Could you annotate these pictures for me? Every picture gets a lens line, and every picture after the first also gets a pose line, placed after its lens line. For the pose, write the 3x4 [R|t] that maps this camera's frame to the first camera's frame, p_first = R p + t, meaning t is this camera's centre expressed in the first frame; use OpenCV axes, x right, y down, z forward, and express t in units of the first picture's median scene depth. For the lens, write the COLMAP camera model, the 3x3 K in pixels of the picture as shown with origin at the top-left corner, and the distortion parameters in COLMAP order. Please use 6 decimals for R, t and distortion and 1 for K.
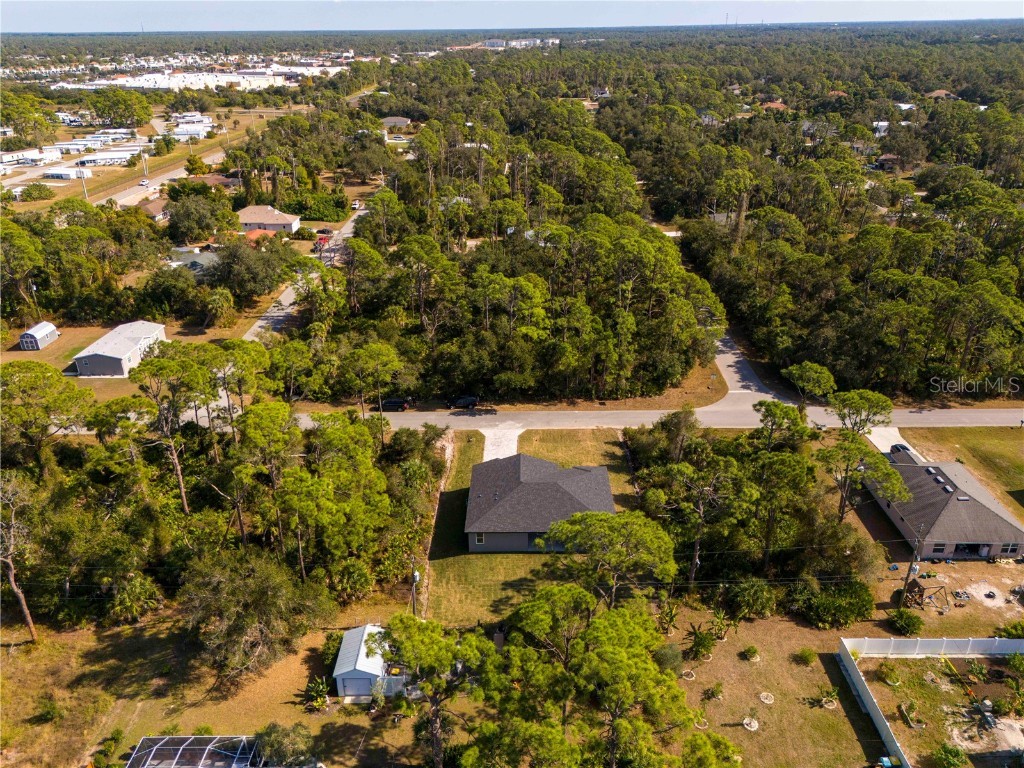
lens RADIAL K [[756.0, 0, 511.2], [0, 756.0, 382.1], [0, 0, 1]] dist [0.057862, -0.051758]
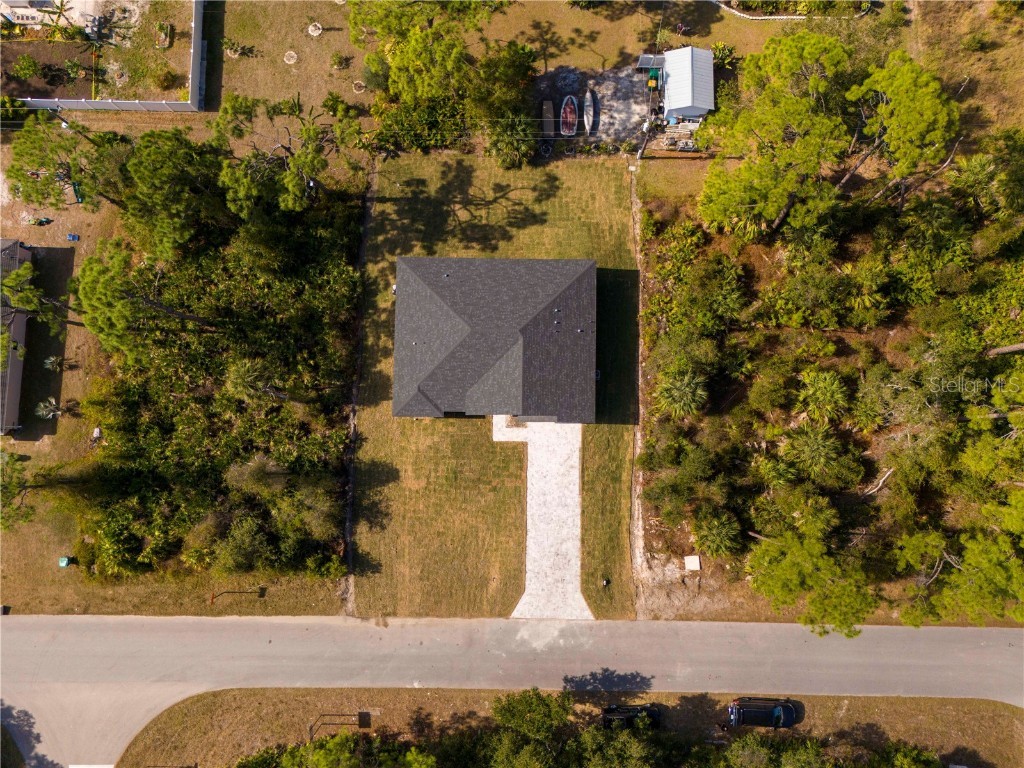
lens RADIAL K [[756.0, 0, 516.5], [0, 756.0, 377.6], [0, 0, 1]] dist [0.057862, -0.051758]
pose [[-0.999856, 0.001652, 0.016869, 0.005800], [0.015415, -0.325171, 0.945530, -0.474663], [0.007047, 0.945654, 0.325099, 0.716368]]
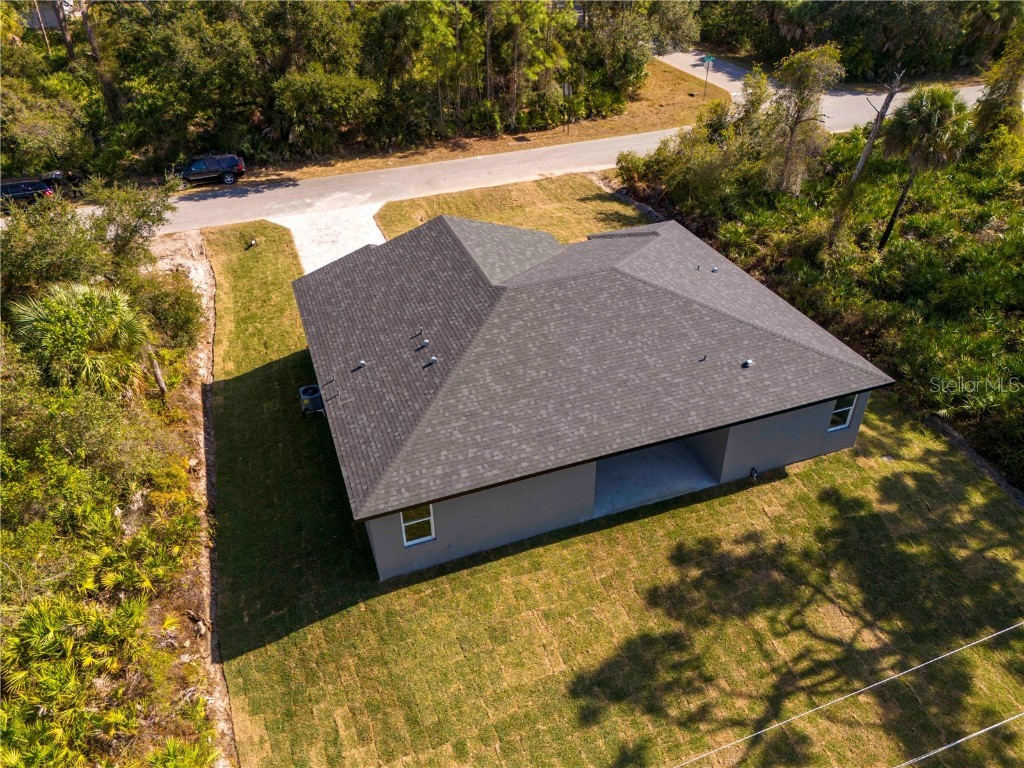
lens RADIAL K [[756.0, 0, 514.0], [0, 756.0, 390.7], [0, 0, 1]] dist [0.057862, -0.051758]
pose [[0.934582, -0.207618, 0.288878, -0.062265], [0.152721, 0.967552, 0.201296, 0.100357], [-0.321297, -0.144010, 0.935964, 0.642110]]
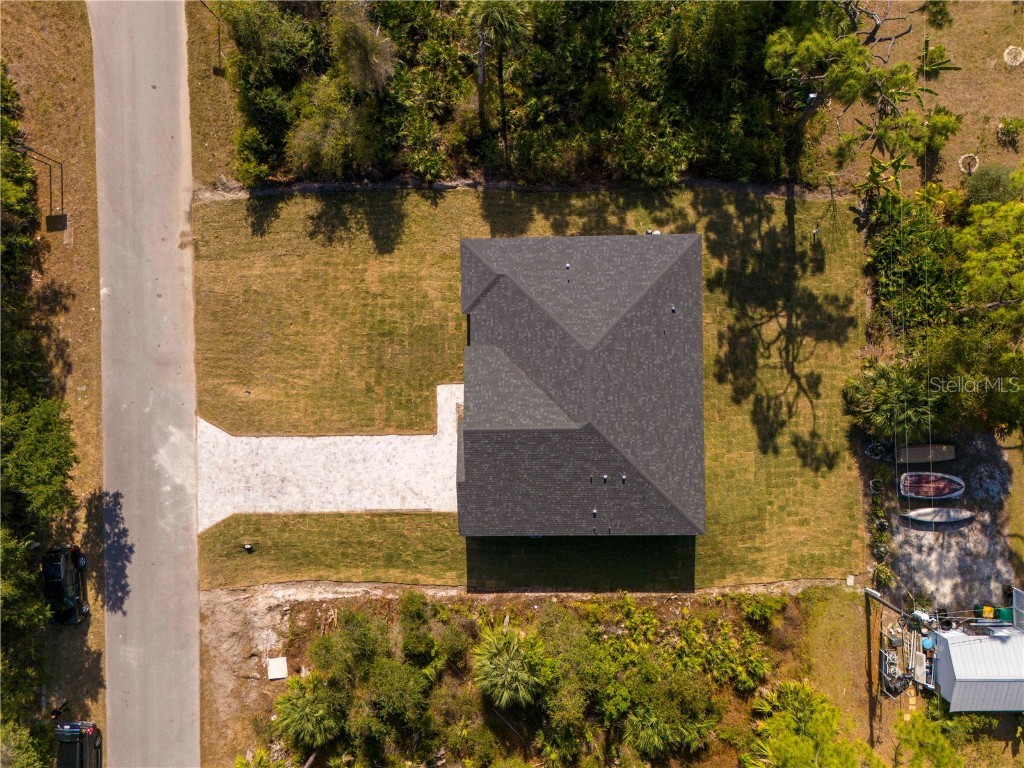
lens RADIAL K [[756.0, 0, 518.5], [0, 756.0, 382.9], [0, 0, 1]] dist [0.057862, -0.051758]
pose [[-0.028657, -0.999489, 0.014189, 0.030926], [0.441937, 0.000063, 0.897046, -0.263837], [-0.896588, 0.031977, 0.441709, 0.733620]]
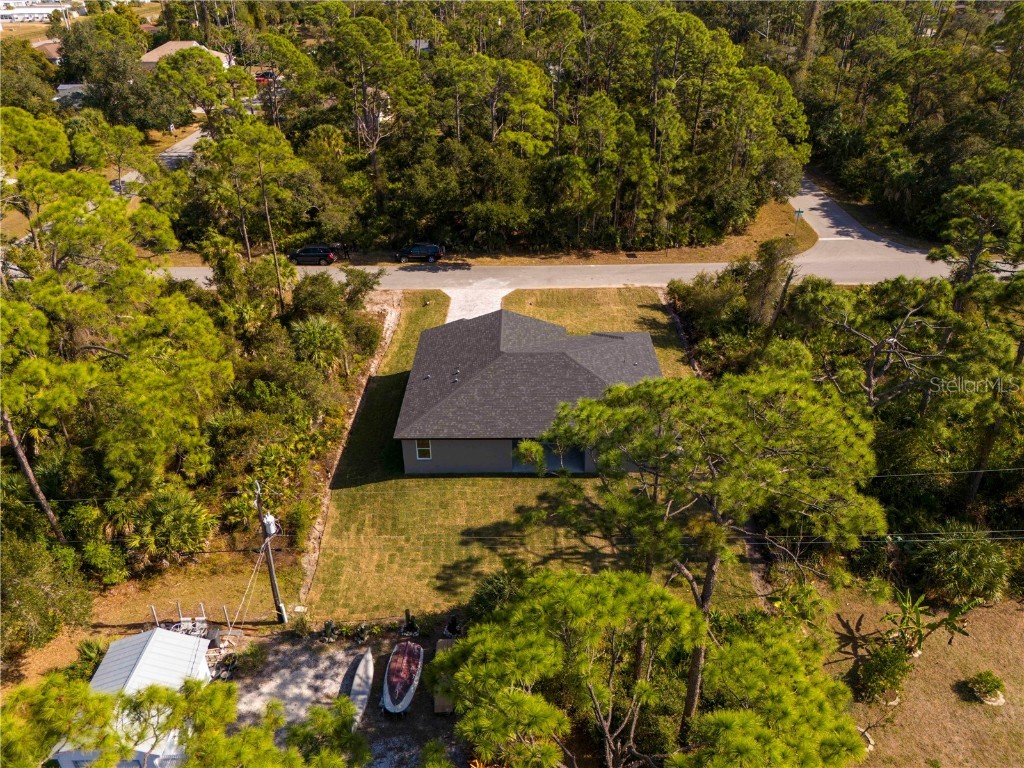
lens RADIAL K [[756.0, 0, 512.1], [0, 756.0, 389.6], [0, 0, 1]] dist [0.057862, -0.051758]
pose [[0.999994, 0.000752, 0.003506, 0.016954], [-0.001125, 0.994209, 0.107461, 0.088358], [-0.003405, -0.107464, 0.994203, 0.391634]]
